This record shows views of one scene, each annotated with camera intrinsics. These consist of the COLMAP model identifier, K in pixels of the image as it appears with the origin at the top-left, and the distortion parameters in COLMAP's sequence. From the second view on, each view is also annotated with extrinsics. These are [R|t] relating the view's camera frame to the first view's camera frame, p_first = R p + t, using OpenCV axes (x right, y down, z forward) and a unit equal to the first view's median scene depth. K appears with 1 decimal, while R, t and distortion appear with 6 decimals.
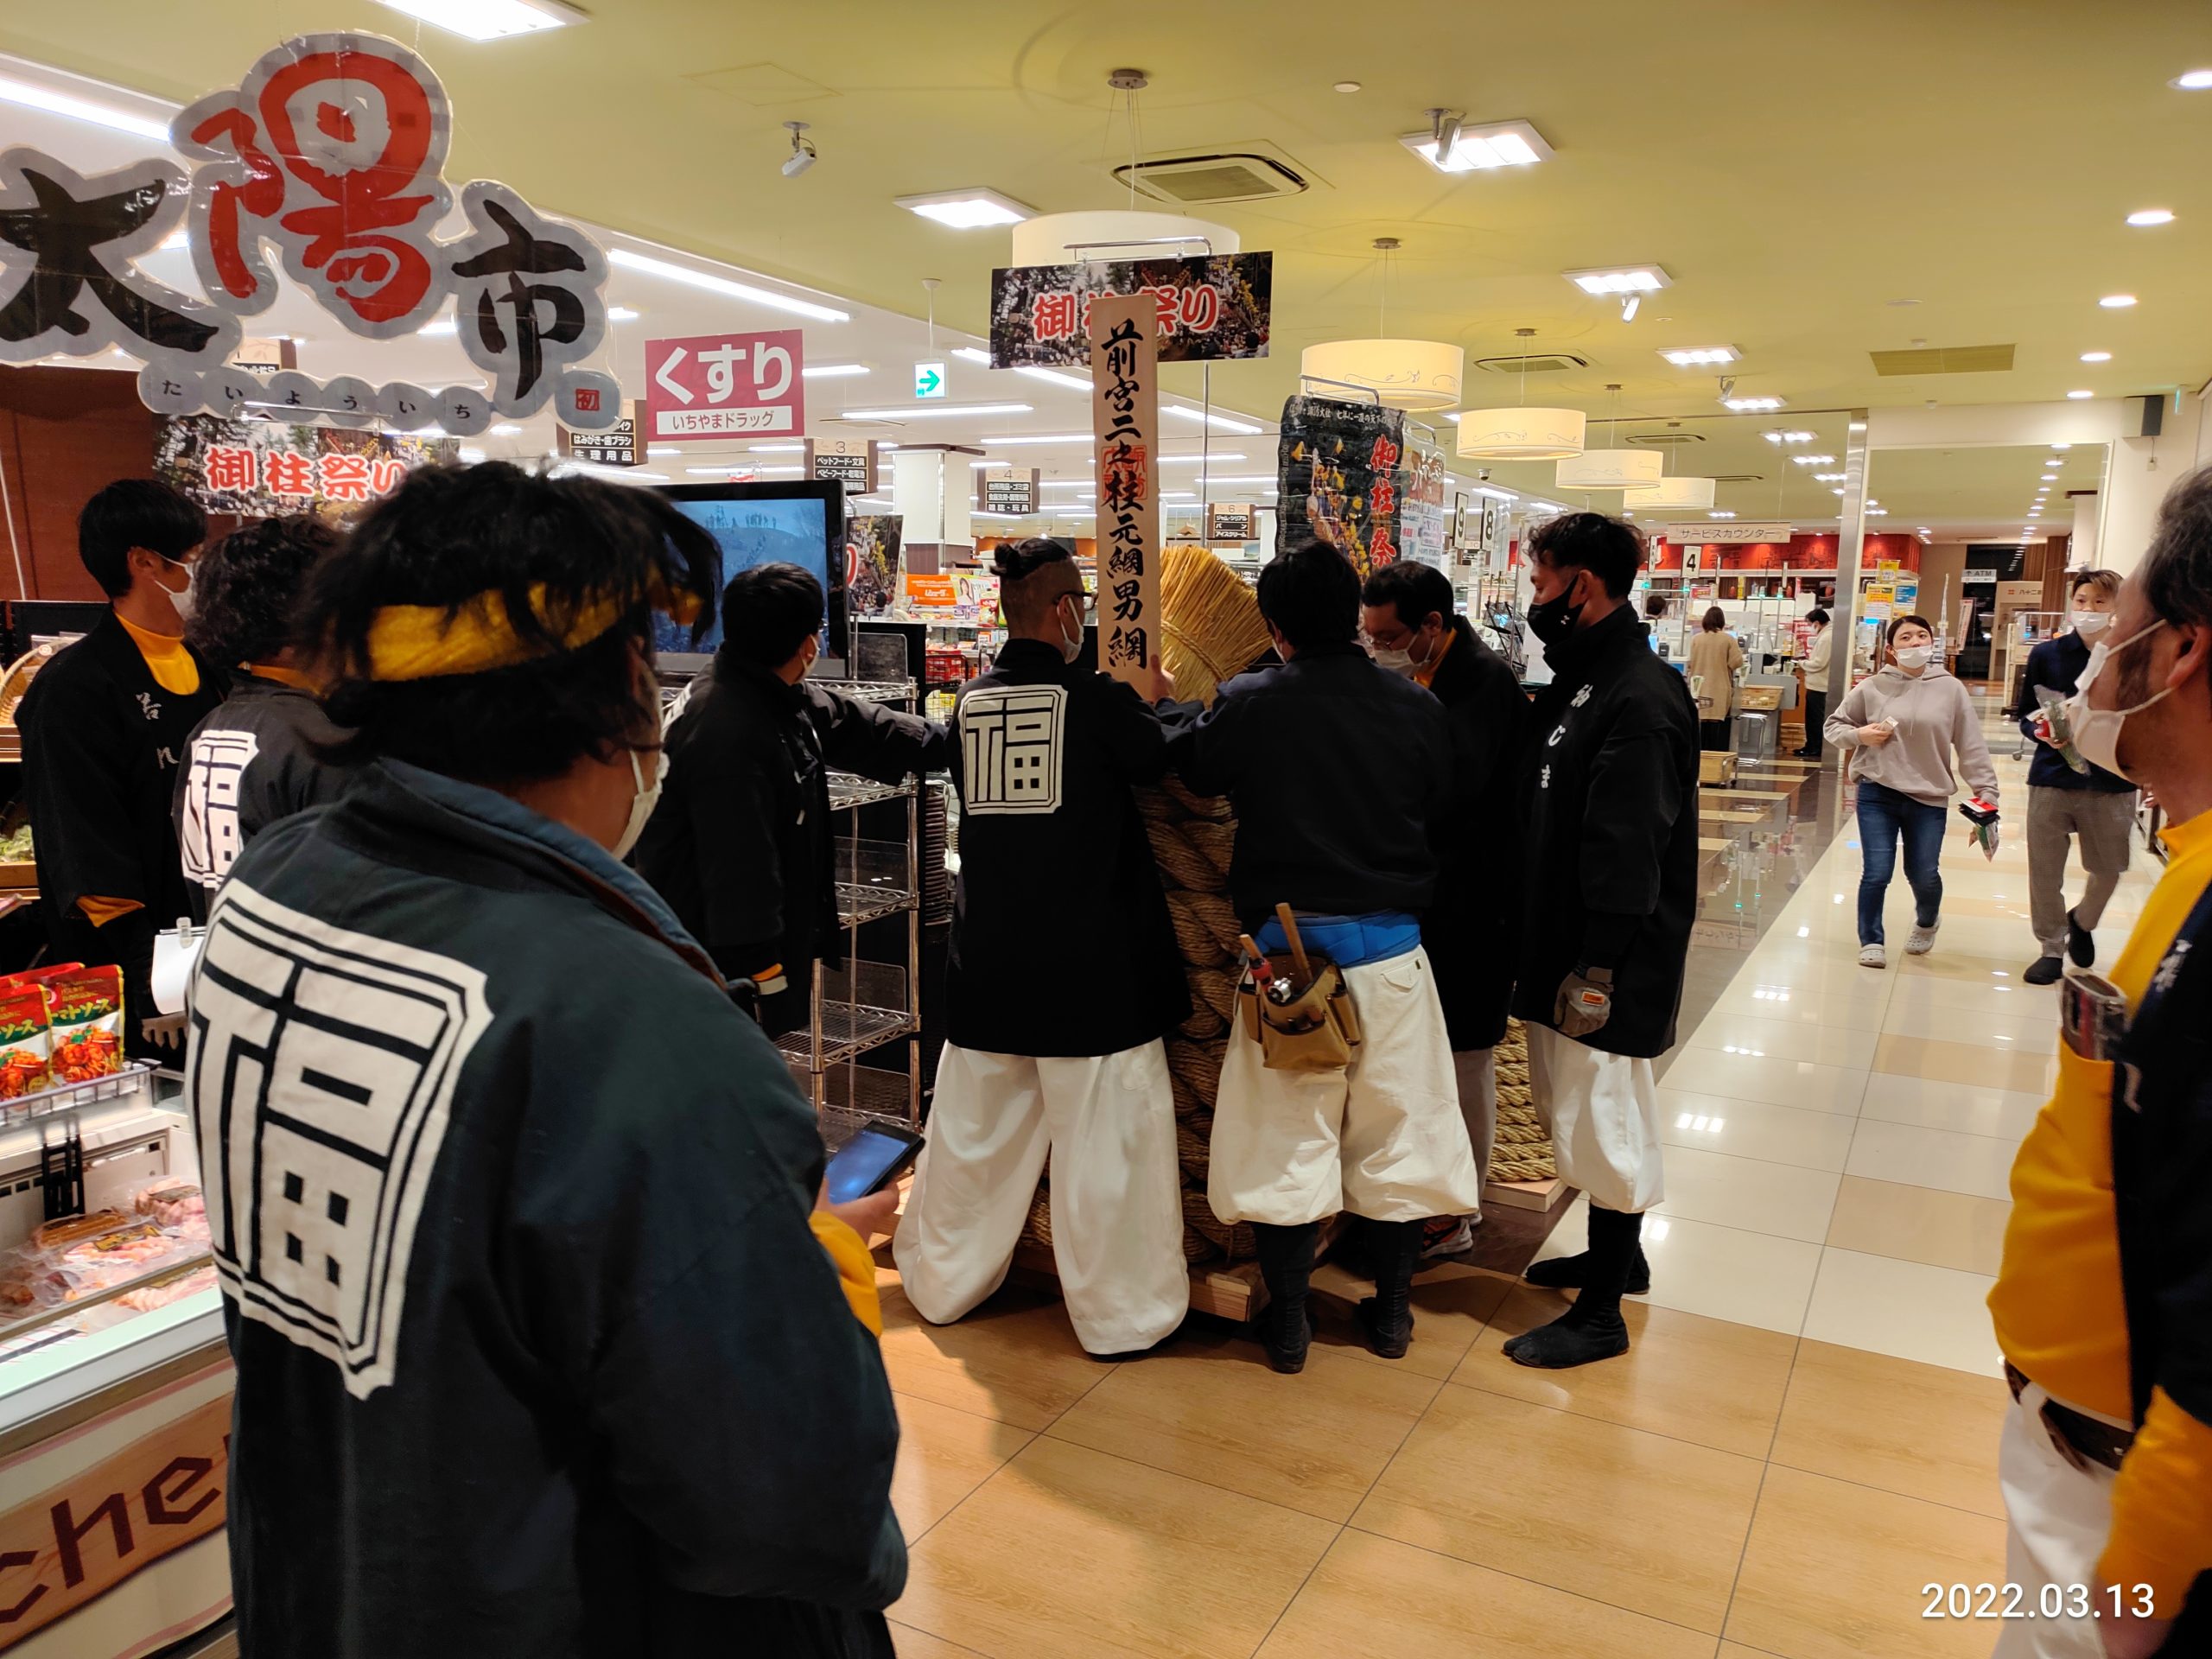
lens RADIAL K [[1636.3, 0, 1093.8], [0, 1636.3, 849.5], [0, 0, 1]] dist [0.058887, -0.045433]
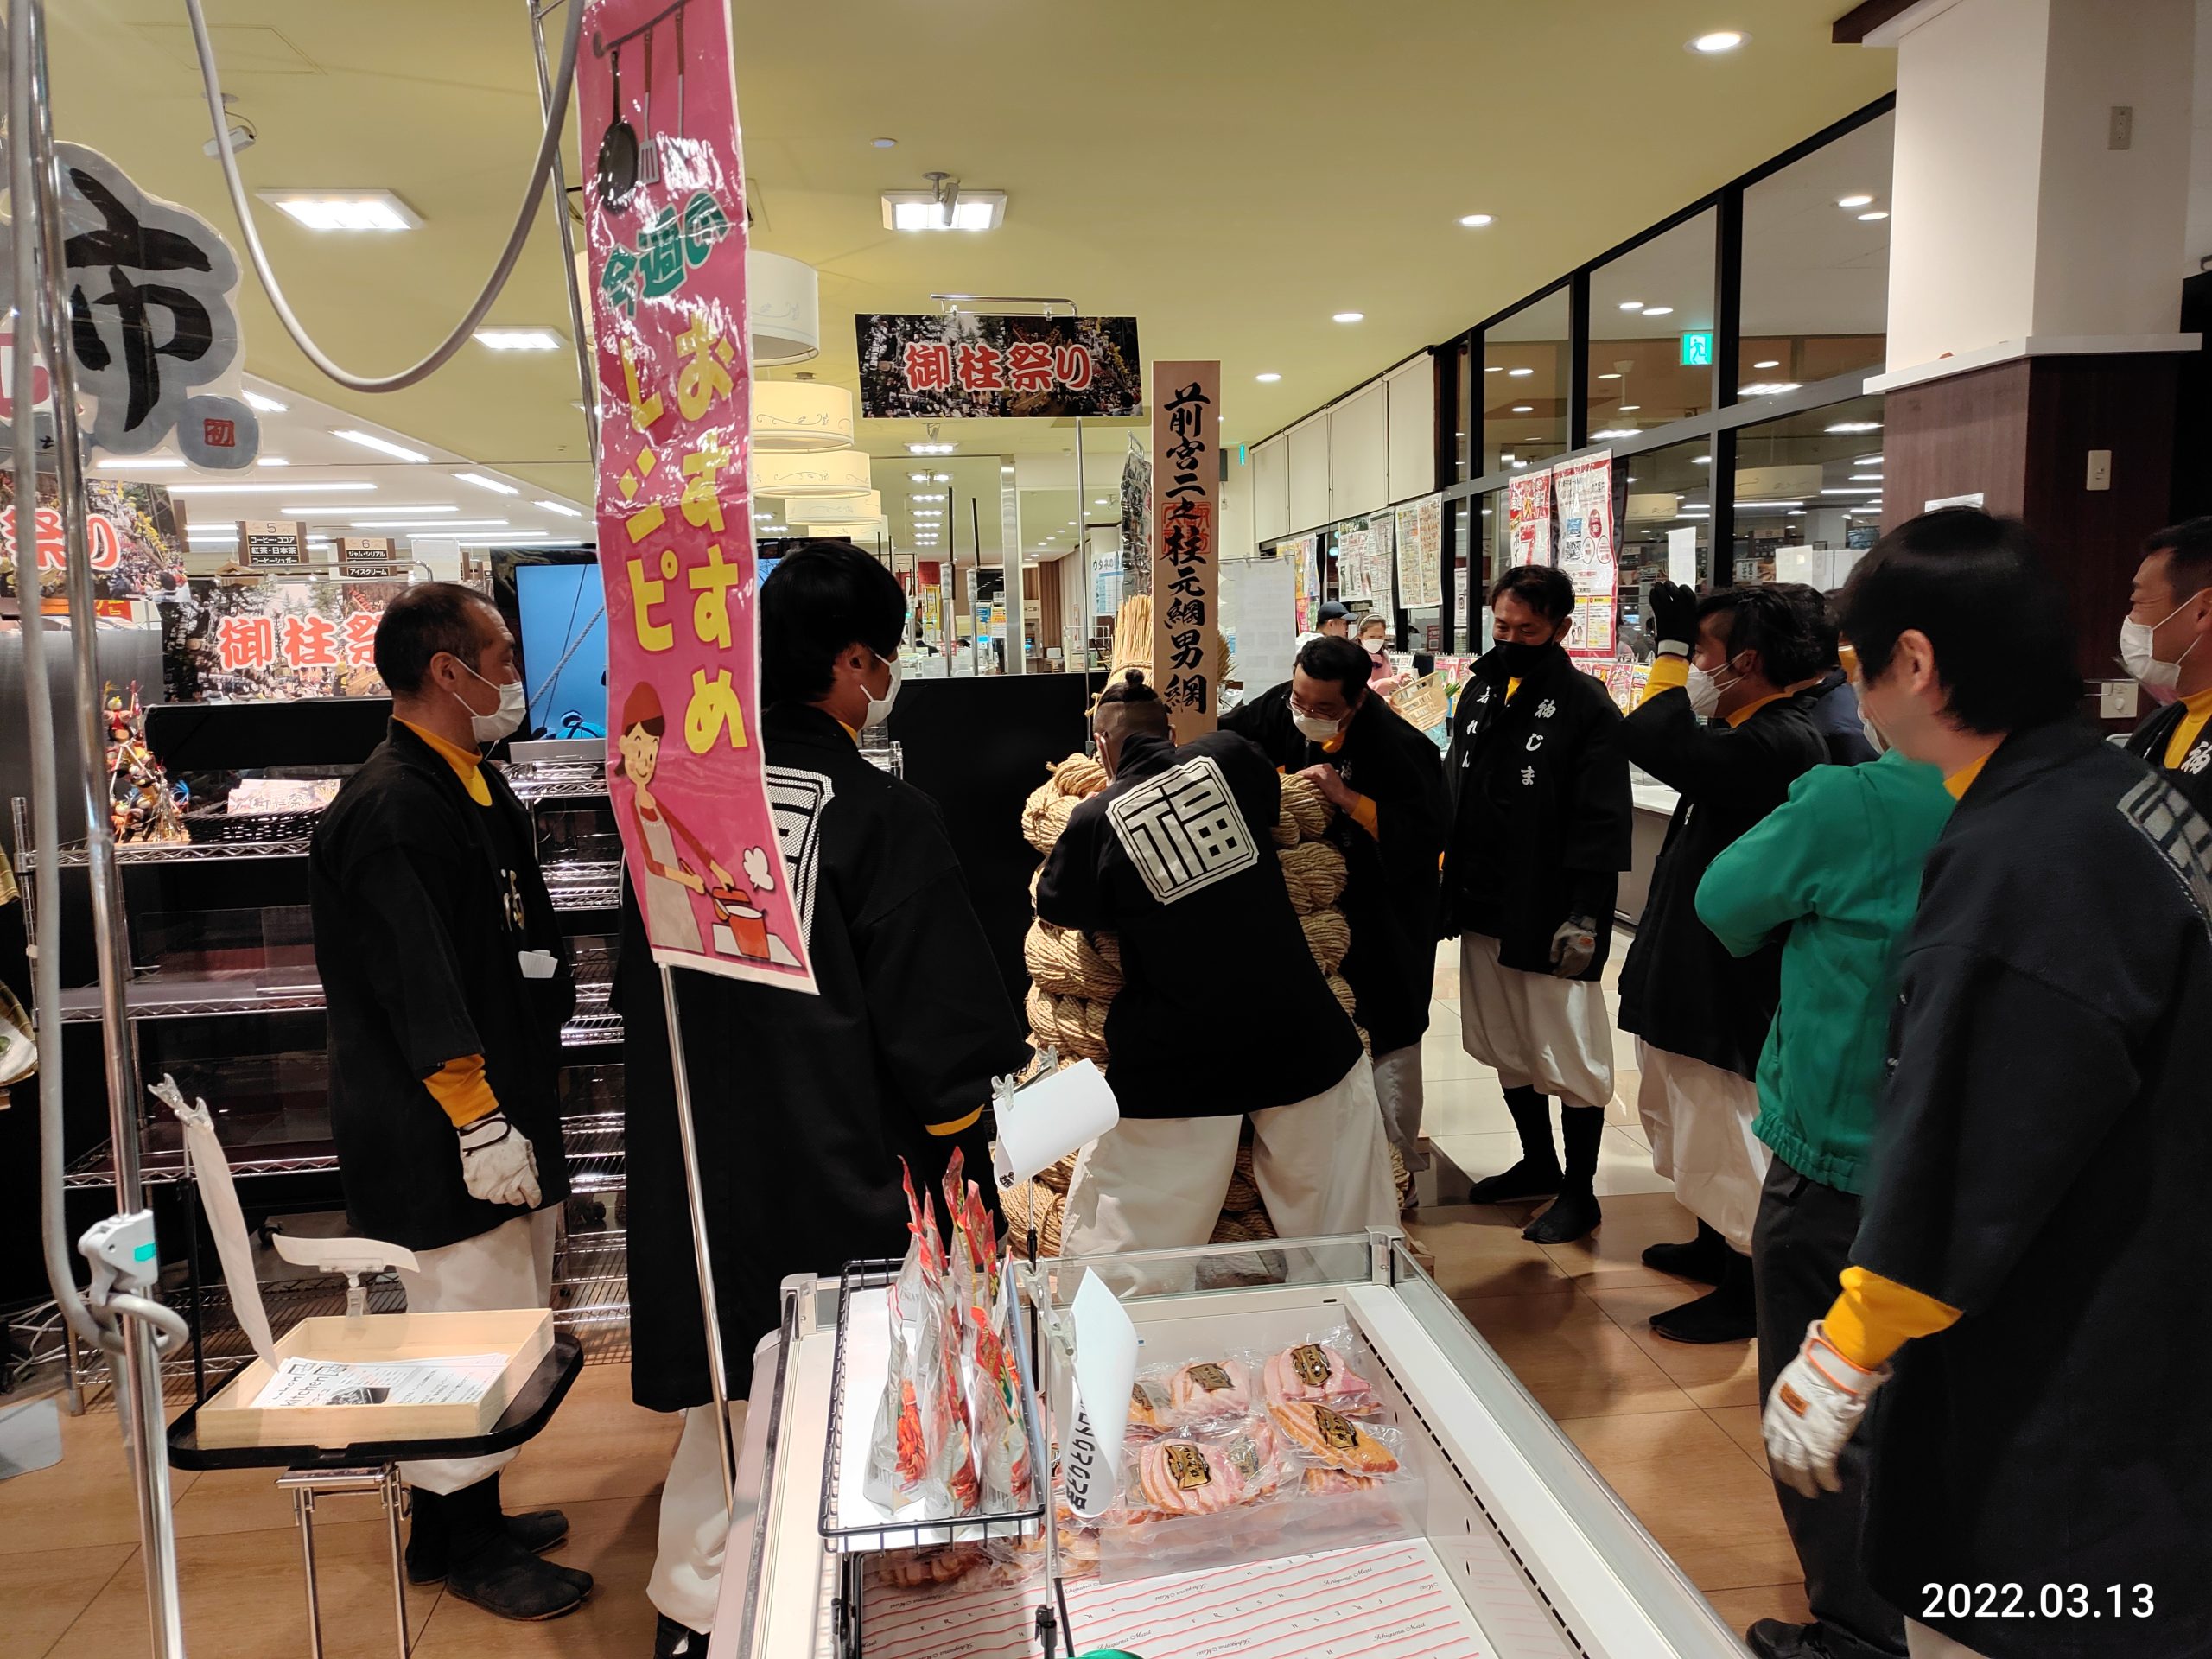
lens RADIAL K [[1639.8, 0, 1090.0], [0, 1639.8, 839.0], [0, 0, 1]] dist [0.050418, -0.031711]
pose [[0.821551, -0.114846, 0.558448, -0.503345], [0.128078, 0.991643, 0.015514, -0.045589], [-0.555563, 0.058779, 0.829394, 0.142674]]
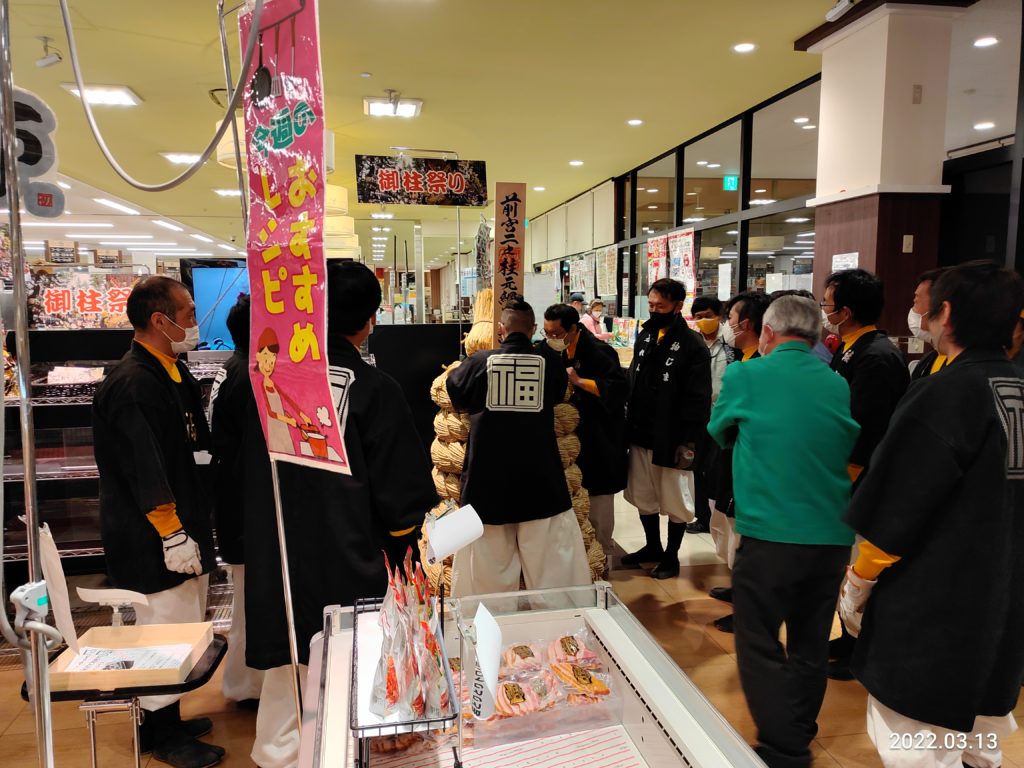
lens RADIAL K [[759.1, 0, 504.6], [0, 759.1, 388.4], [0, 0, 1]] dist [0.050418, -0.031711]
pose [[0.781364, -0.095141, 0.616780, -0.515080], [0.112328, 0.993611, 0.010967, -0.050122], [-0.613883, 0.060712, 0.787059, 0.147779]]
